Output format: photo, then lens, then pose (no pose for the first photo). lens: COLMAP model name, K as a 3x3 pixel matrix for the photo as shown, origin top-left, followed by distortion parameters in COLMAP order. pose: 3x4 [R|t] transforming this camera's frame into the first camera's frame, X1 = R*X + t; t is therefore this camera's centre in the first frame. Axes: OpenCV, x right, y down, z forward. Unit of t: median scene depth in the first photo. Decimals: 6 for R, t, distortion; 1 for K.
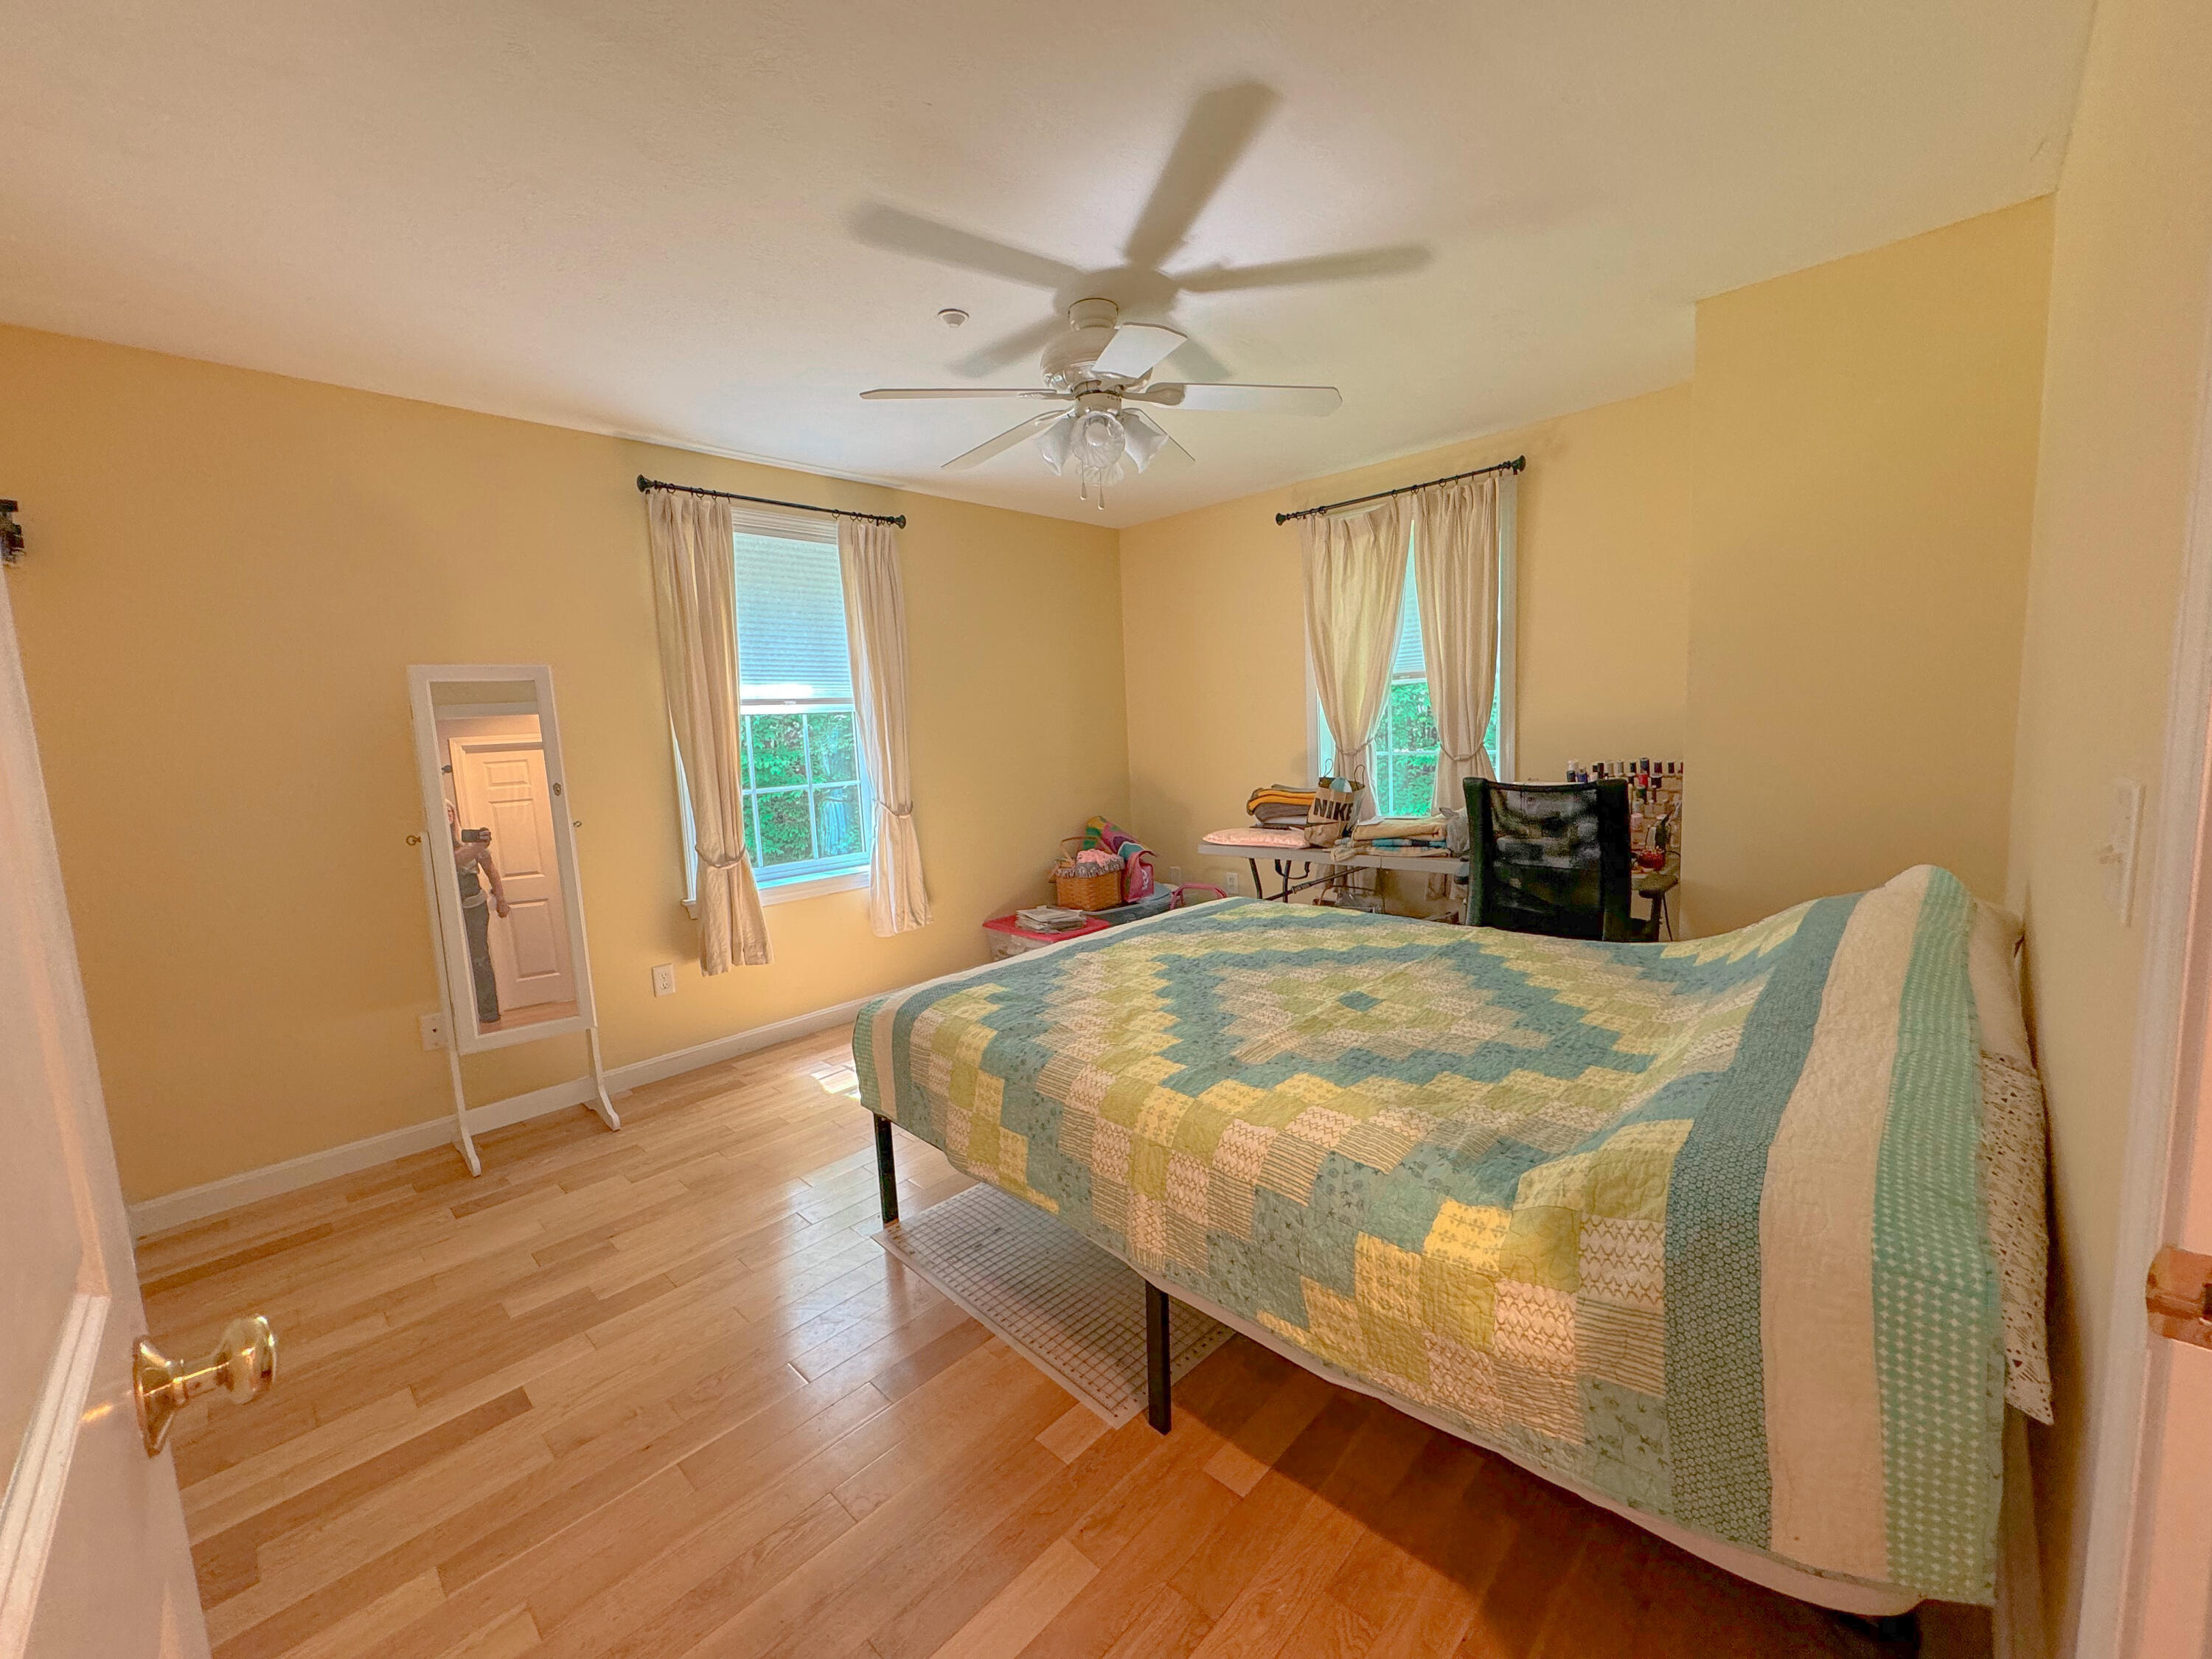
lens RADIAL K [[881.9, 0, 1094.4], [0, 881.9, 836.0], [0, 0, 1]] dist [-0.002116, 0.000136]
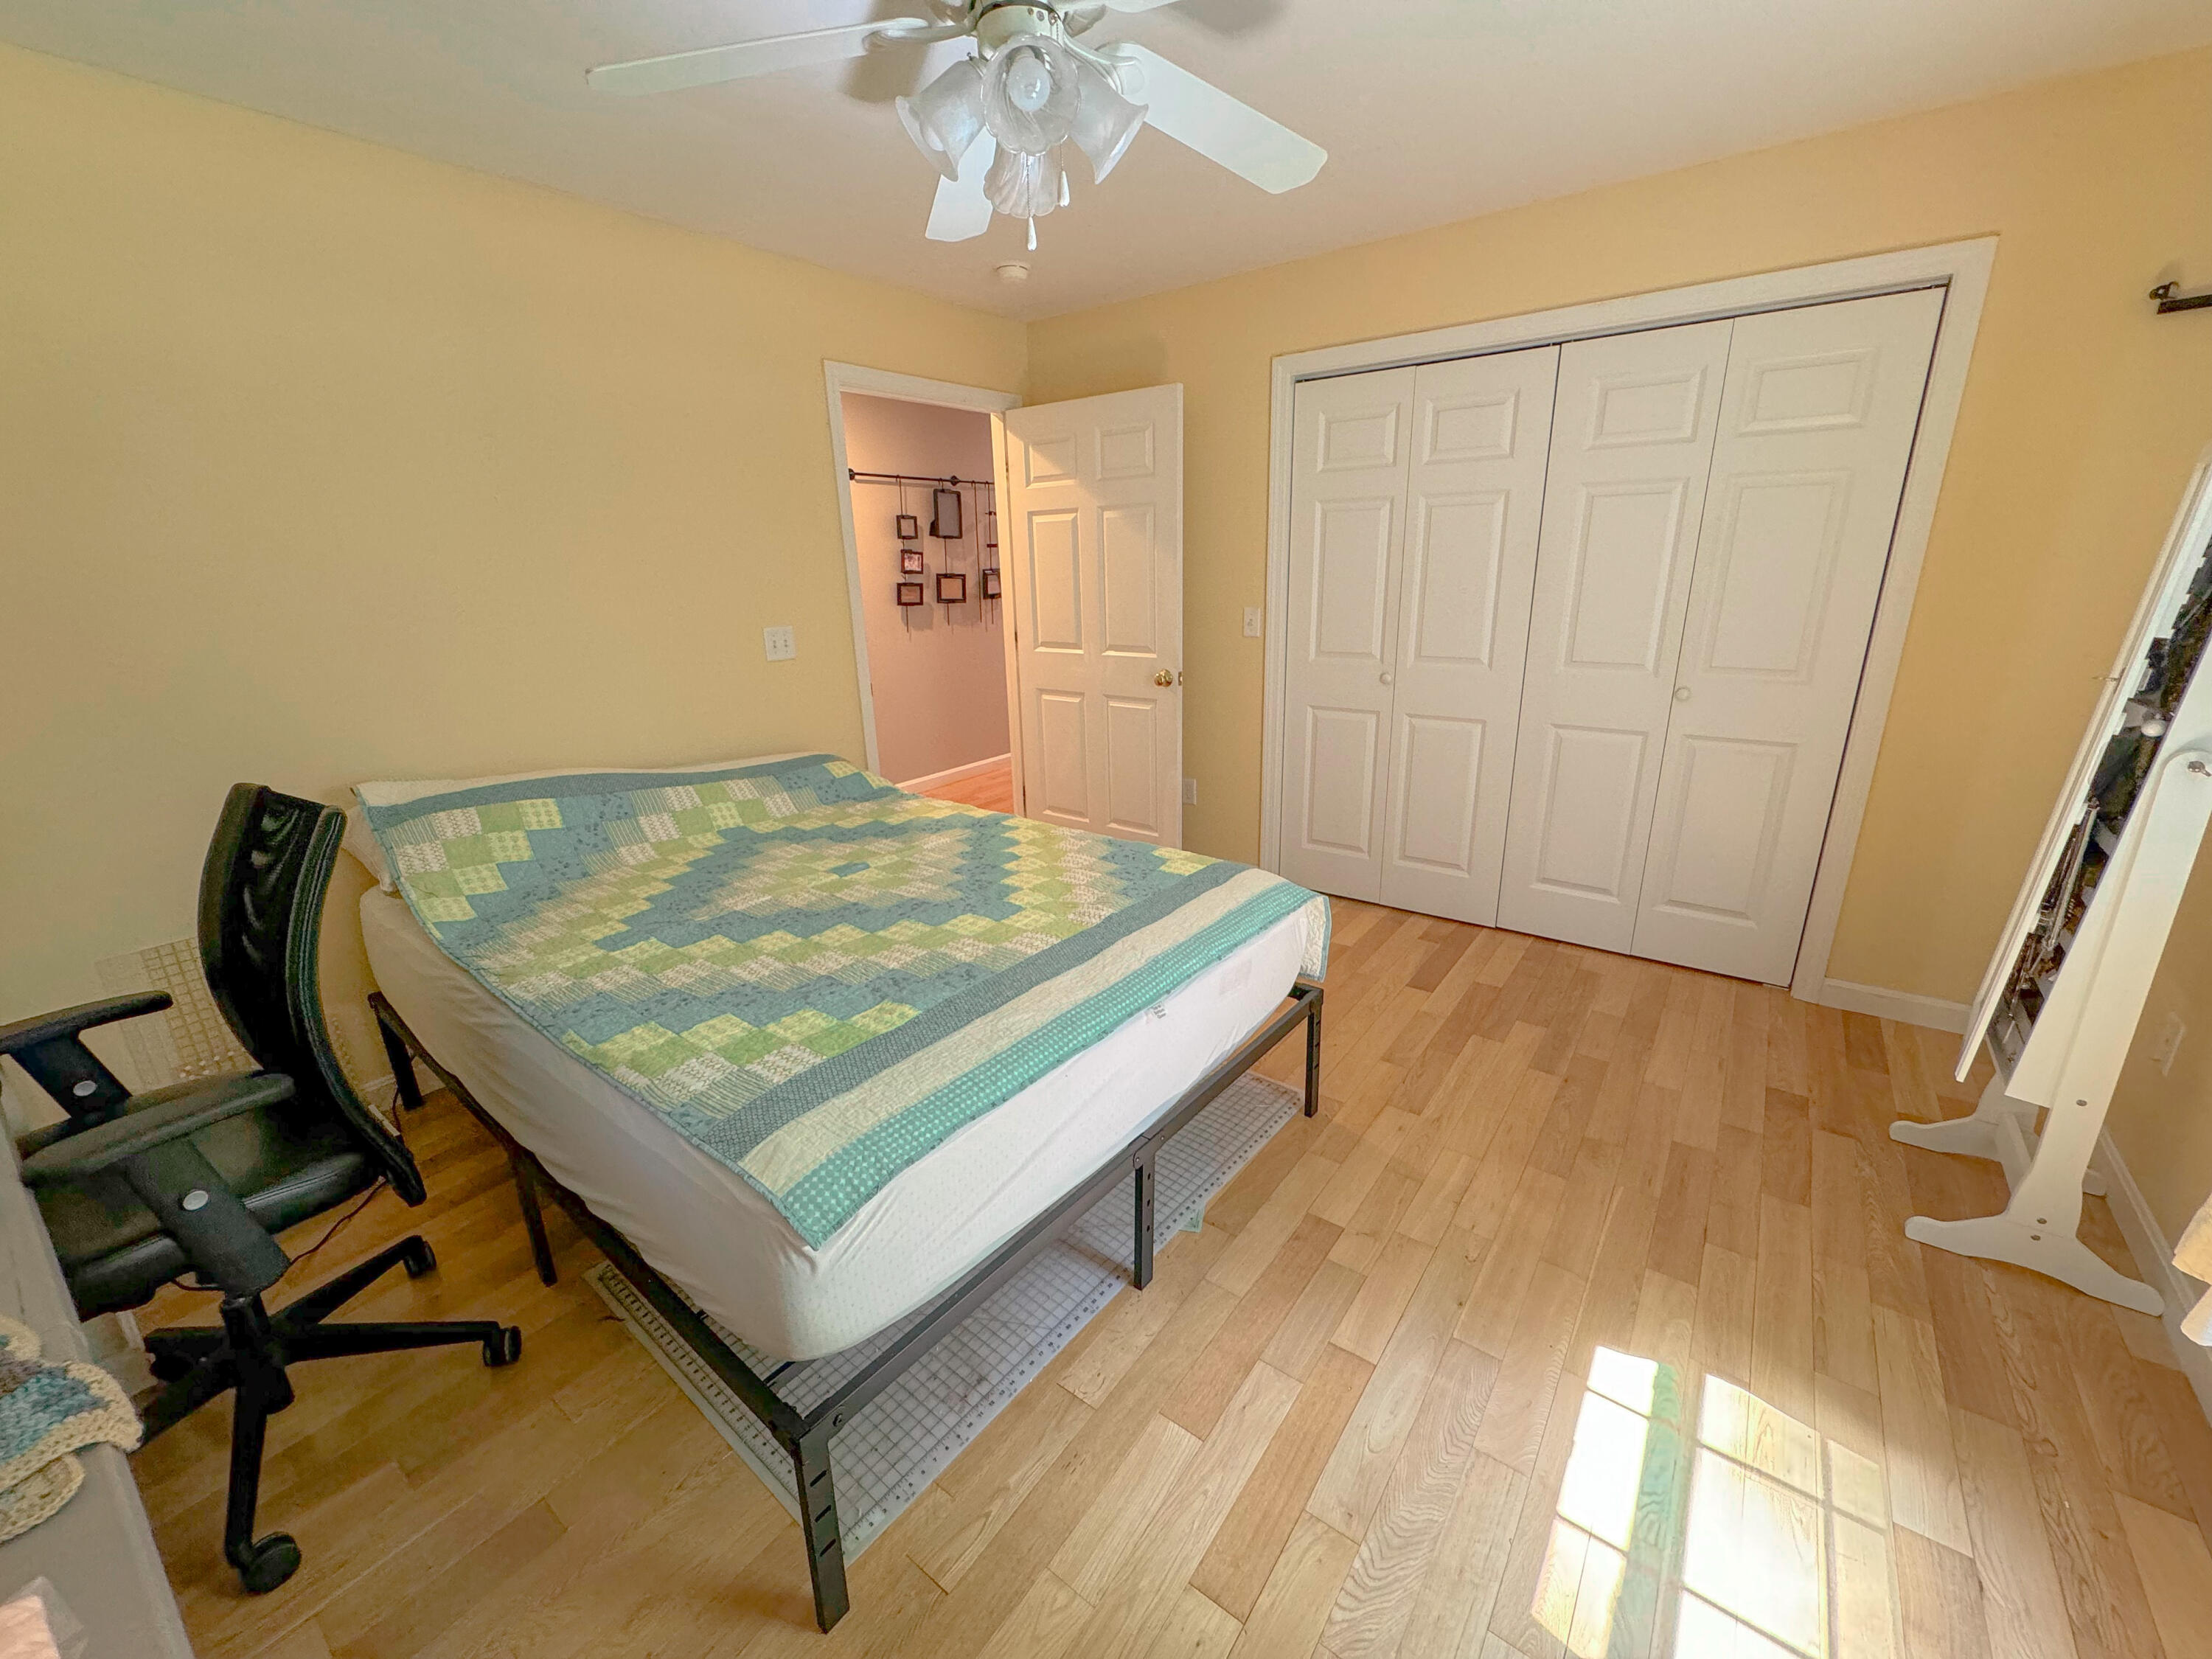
lens RADIAL K [[881.9, 0, 1107.2], [0, 881.9, 828.5], [0, 0, 1]] dist [-0.002116, 0.000136]
pose [[-0.987717, 0.108152, -0.112778, 0.078366], [0.052726, 0.910110, 0.410999, -0.304440], [0.147090, 0.400005, -0.904633, 1.969425]]
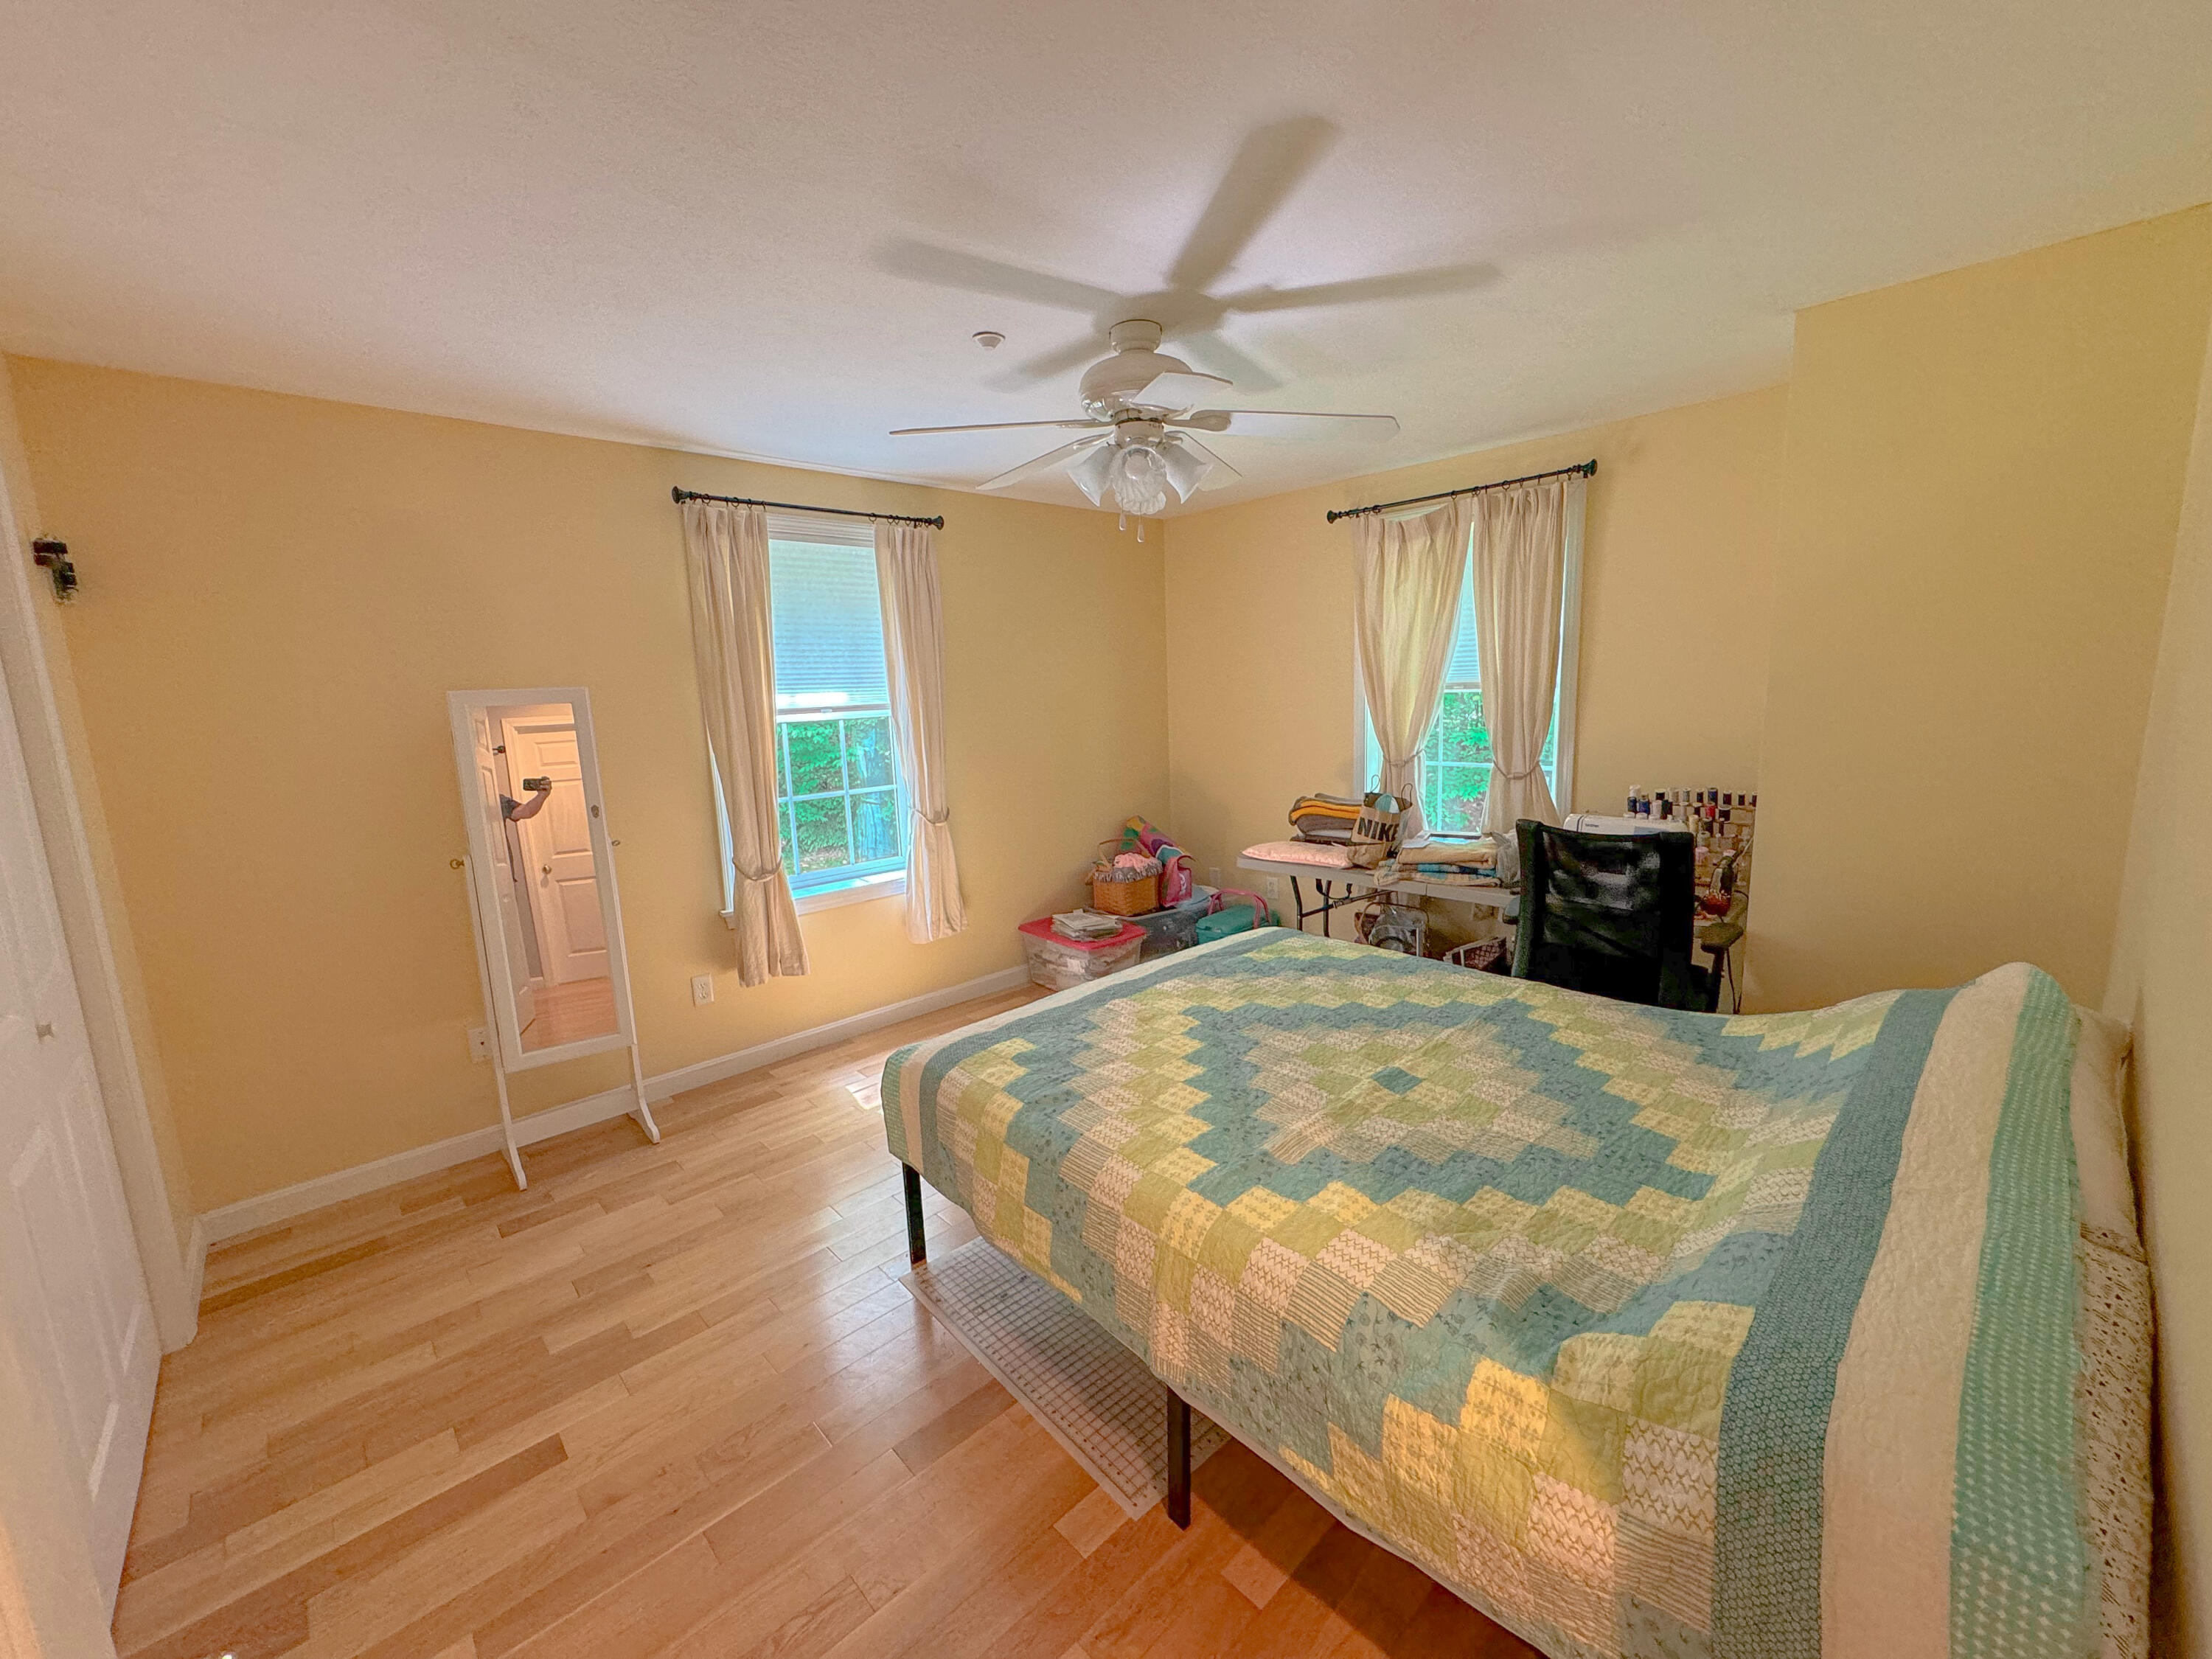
lens RADIAL K [[881.9, 0, 1094.3], [0, 881.9, 834.2], [0, 0, 1]] dist [-0.002116, 0.000136]
pose [[0.998723, 0.017631, -0.047341, 0.009404], [-0.015379, 0.998752, 0.047516, -0.115518], [0.048120, -0.046728, 0.997748, 0.032784]]
